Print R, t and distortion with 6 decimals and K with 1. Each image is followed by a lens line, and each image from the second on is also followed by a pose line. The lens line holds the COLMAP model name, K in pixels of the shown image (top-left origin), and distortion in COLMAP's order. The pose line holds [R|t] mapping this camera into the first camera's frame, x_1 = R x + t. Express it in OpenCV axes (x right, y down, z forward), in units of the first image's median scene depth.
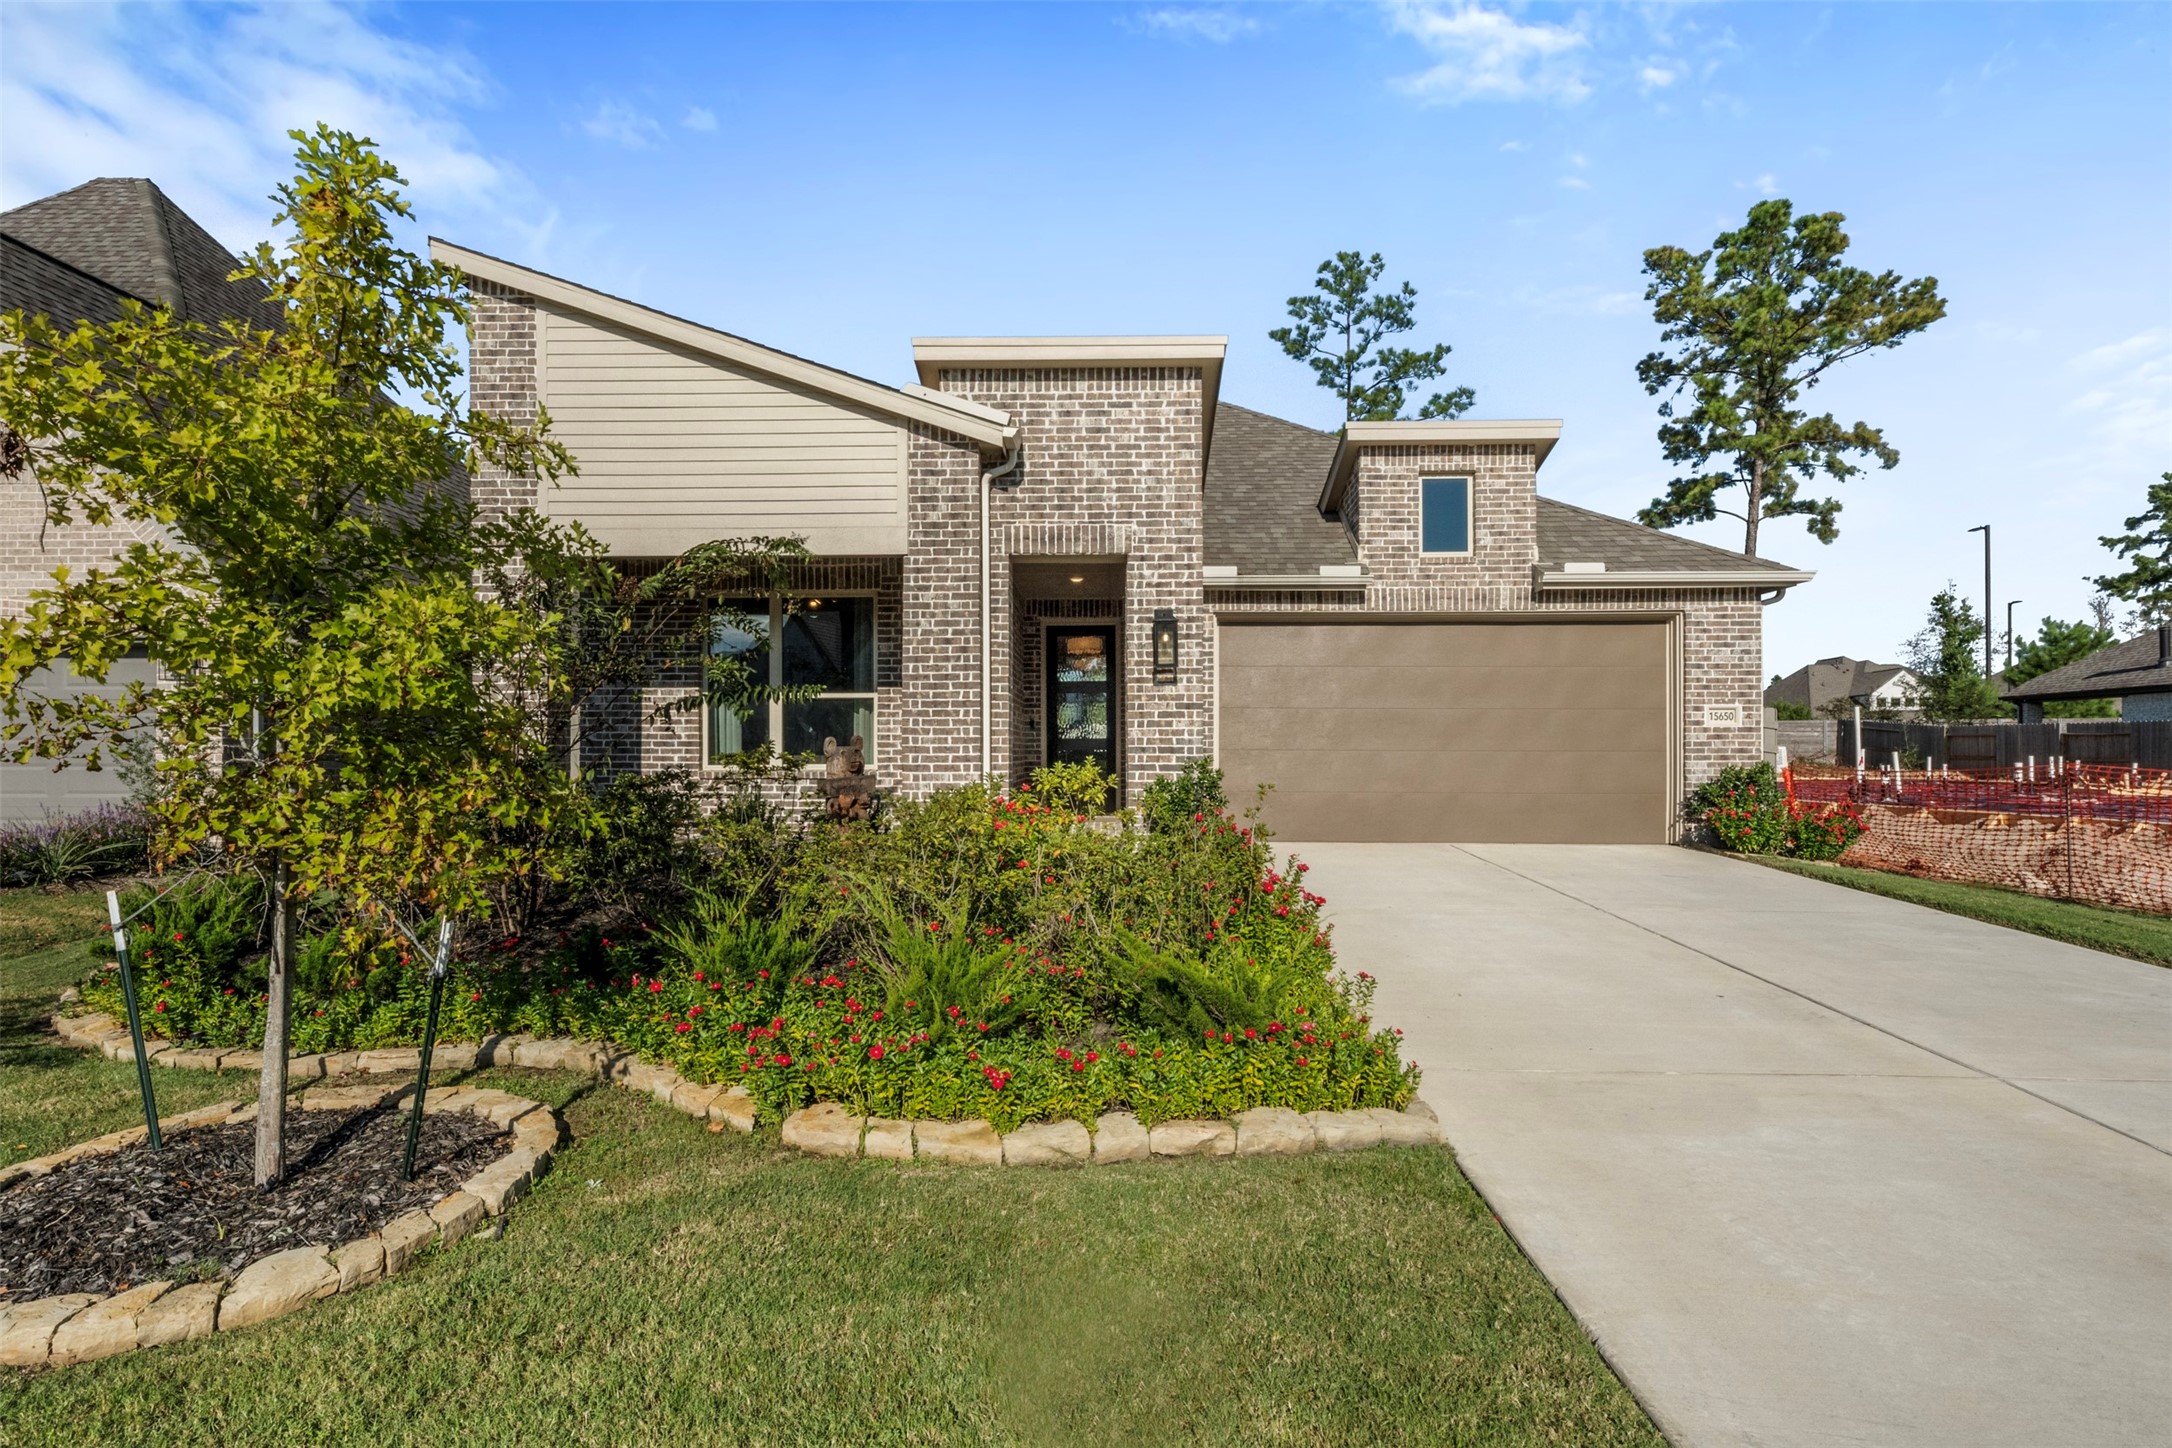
lens RADIAL K [[1011.3, 0, 1086.6], [0, 1011.3, 754.4], [0, 0, 1]] dist [0.010083, 0.000101]
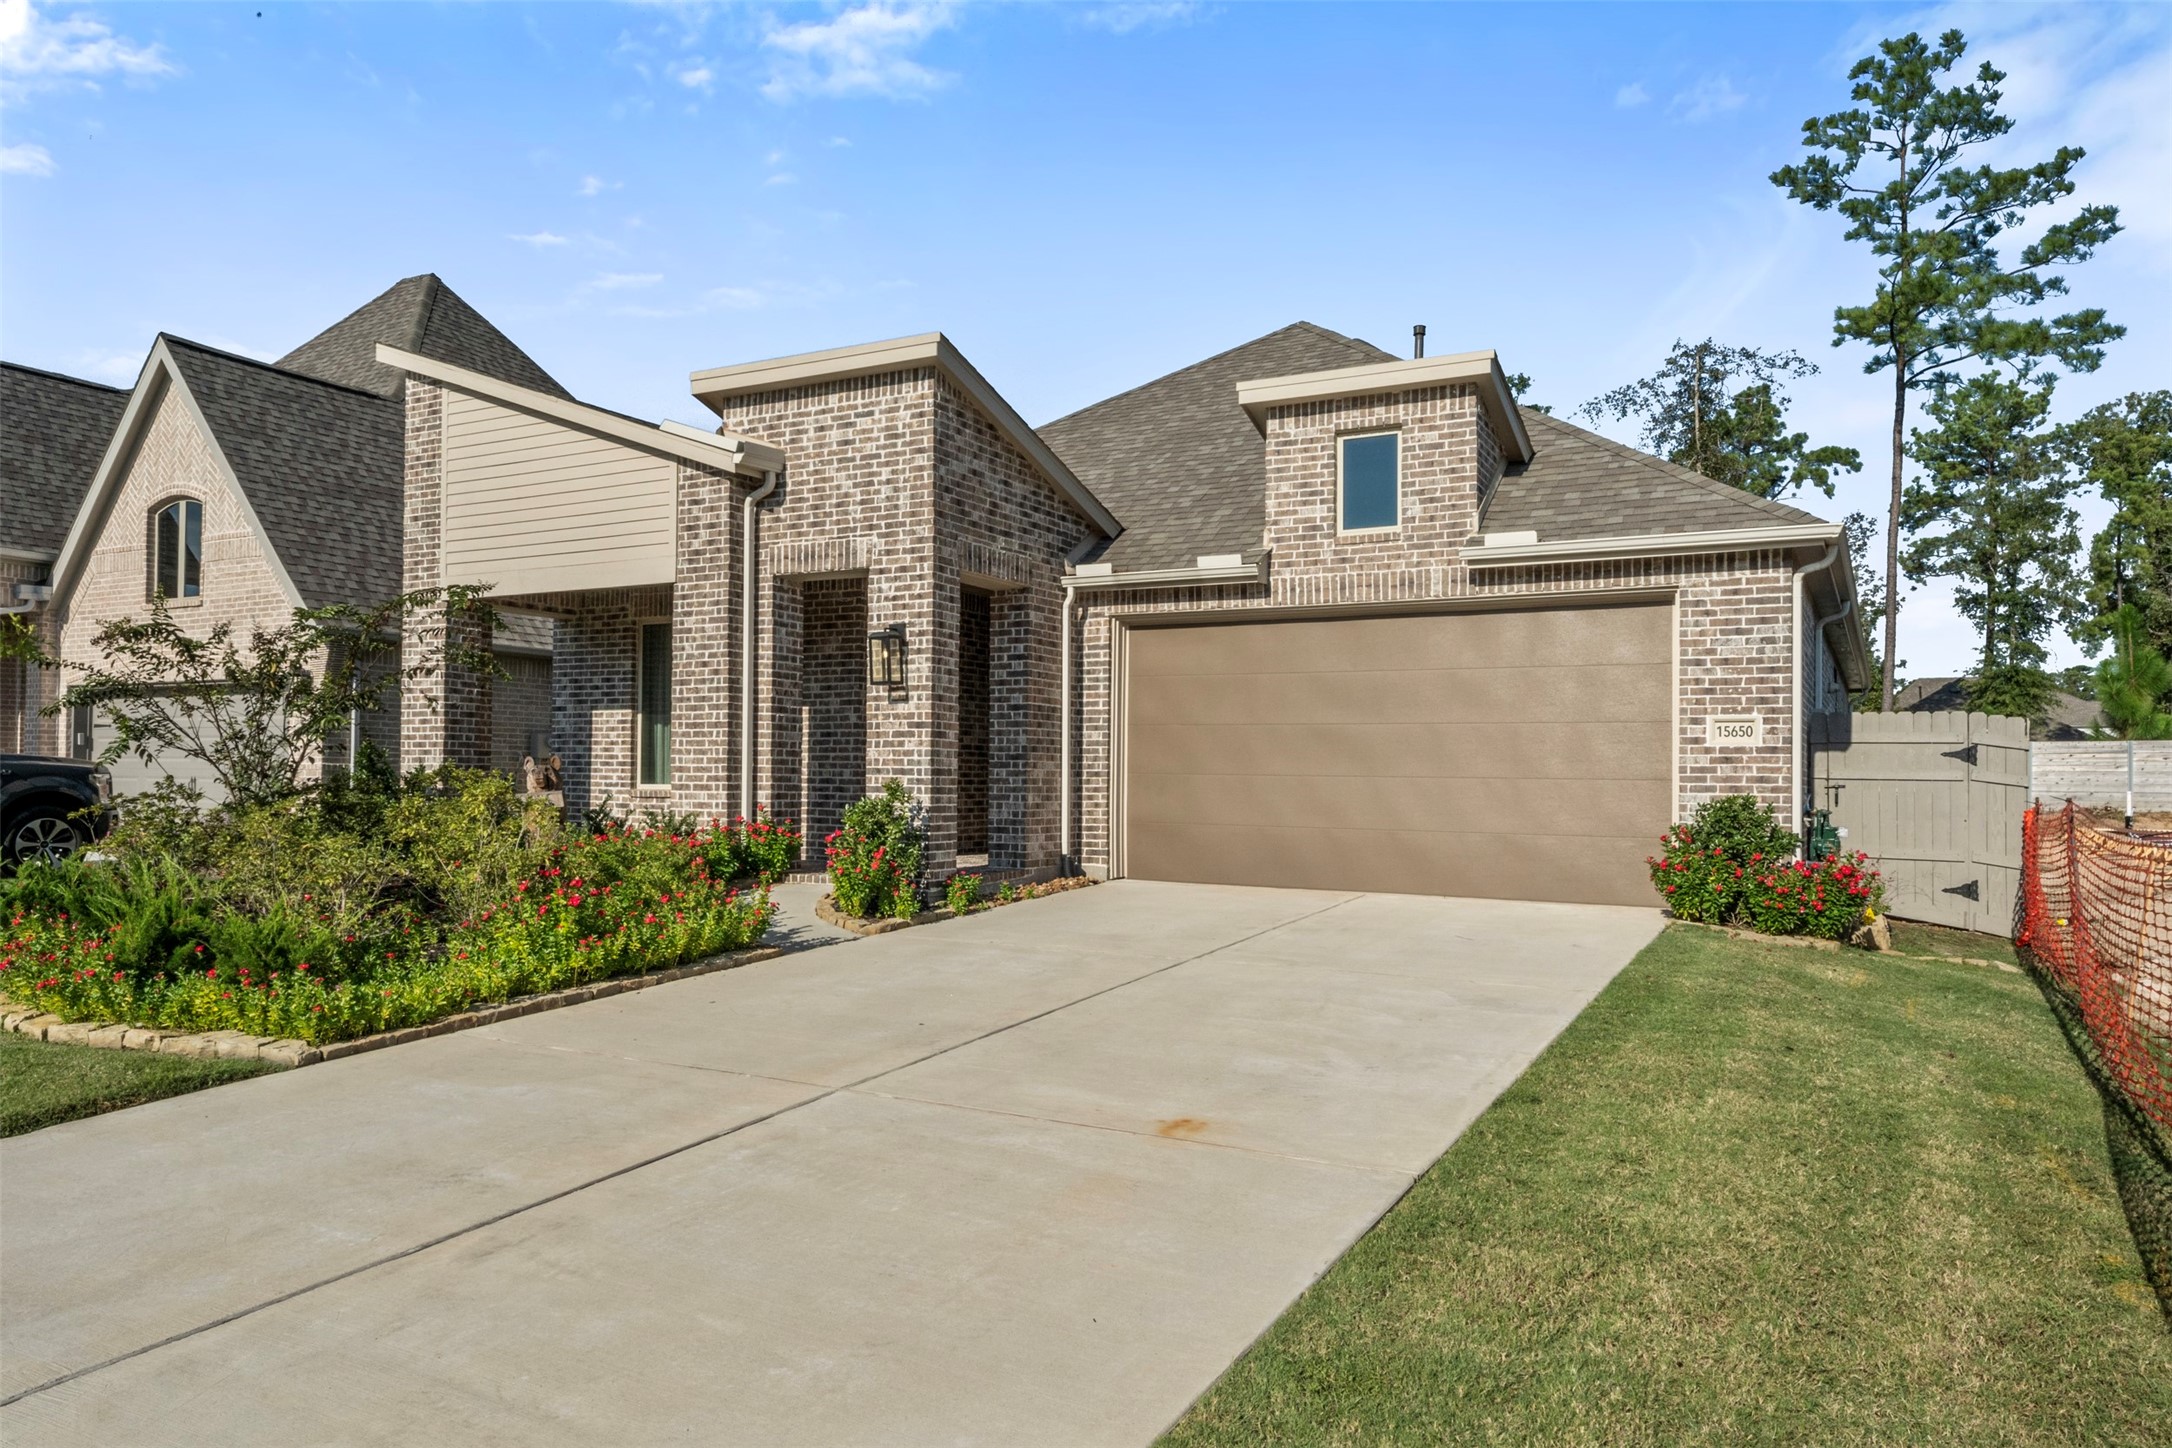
lens RADIAL K [[1317.6, 0, 1087.5], [0, 1317.6, 769.3], [0, 0, 1]] dist [0.008127, -0.014068]
pose [[0.904047, 0.006183, -0.427388, 0.764577], [-0.010330, 0.999919, -0.007385, 0.000968], [0.427308, 0.011091, 0.904038, -0.043896]]
